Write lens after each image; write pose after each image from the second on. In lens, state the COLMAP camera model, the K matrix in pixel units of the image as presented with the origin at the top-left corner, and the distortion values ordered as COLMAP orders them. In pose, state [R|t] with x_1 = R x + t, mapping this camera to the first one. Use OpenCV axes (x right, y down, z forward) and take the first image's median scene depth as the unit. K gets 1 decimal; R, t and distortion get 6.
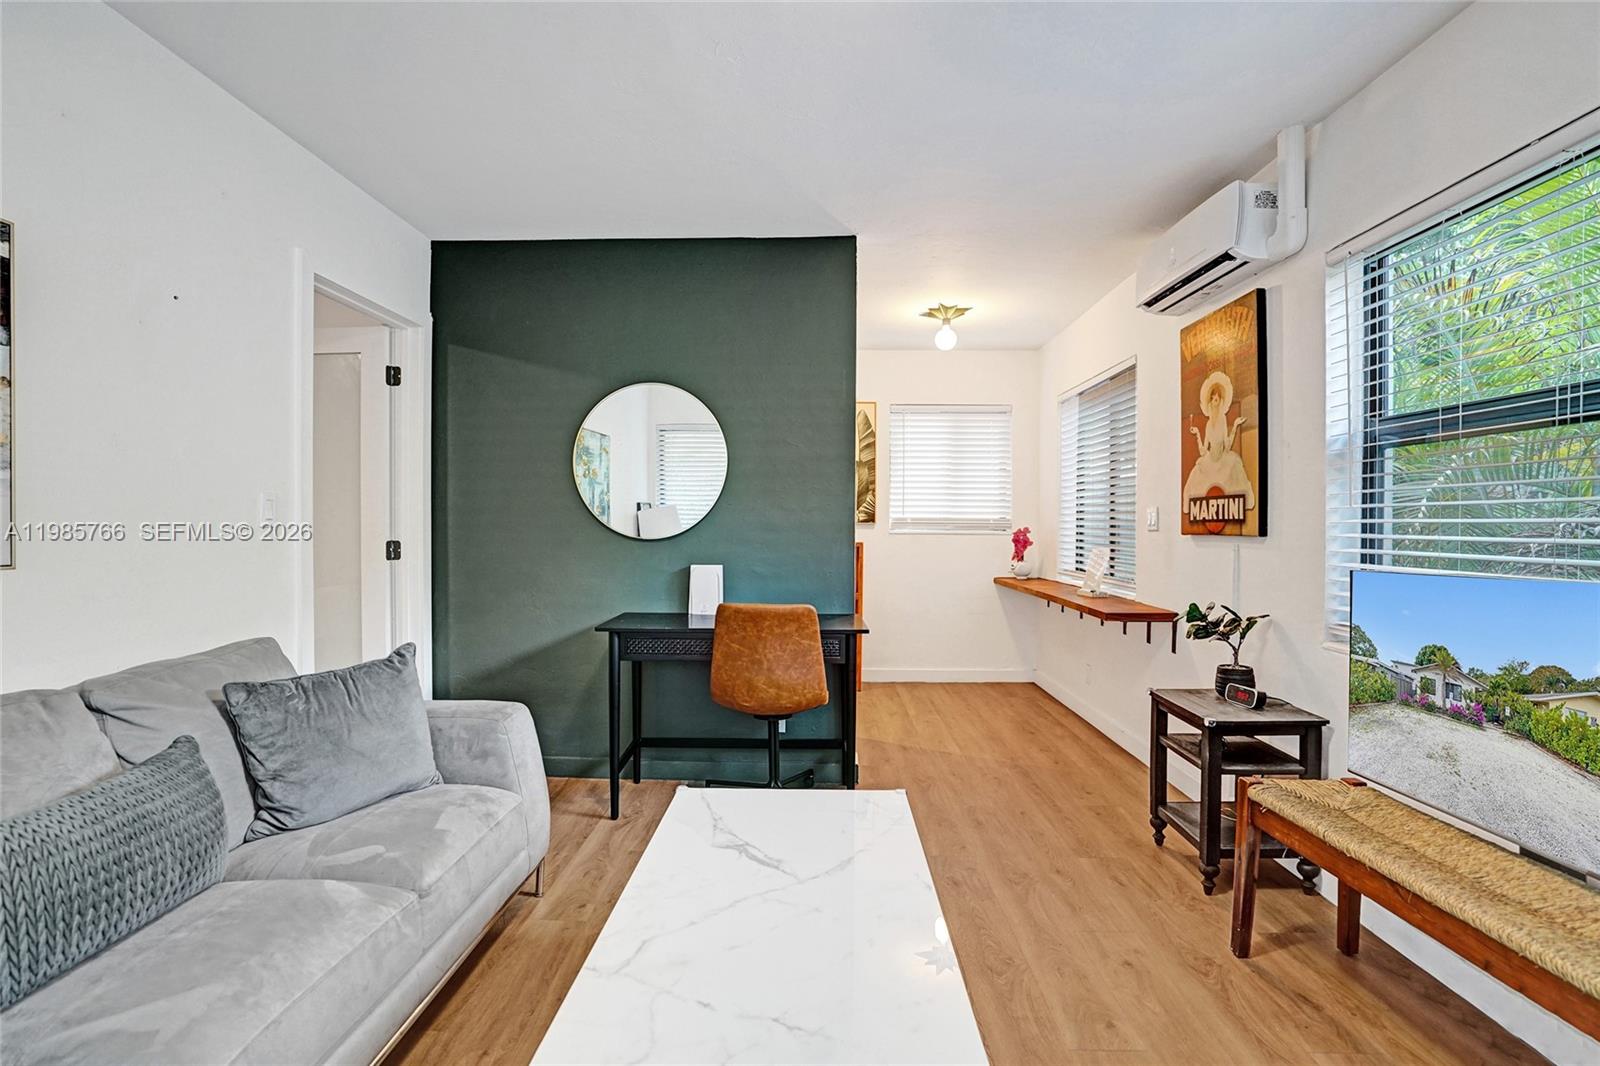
lens RADIAL K [[759.7, 0, 793.1], [0, 759.7, 531.9], [0, 0, 1]] dist [-0.032419, 0.006201]
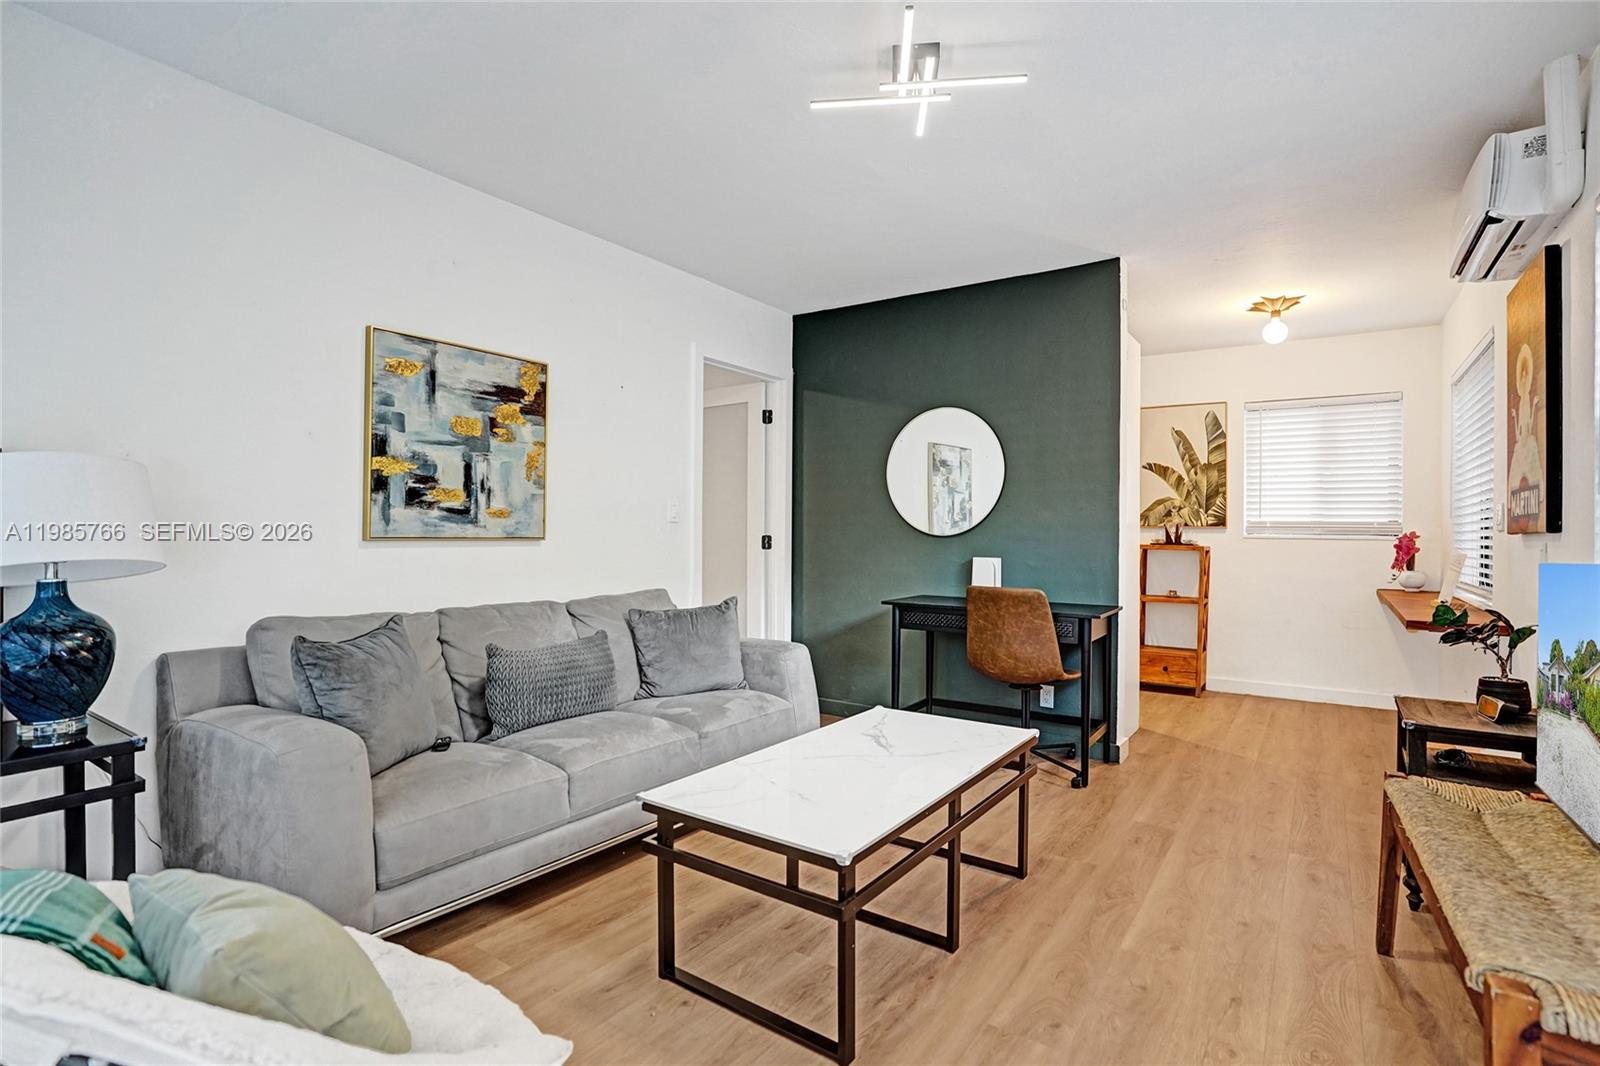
lens RADIAL K [[754.5, 0, 804.7], [0, 754.5, 542.5], [0, 0, 1]] dist [-0.050476, 0.019200]
pose [[0.841347, 0.012195, -0.540357, 0.322343], [-0.013027, 0.999913, 0.002284, 0.024254], [0.540338, 0.005117, 0.841433, -0.156175]]
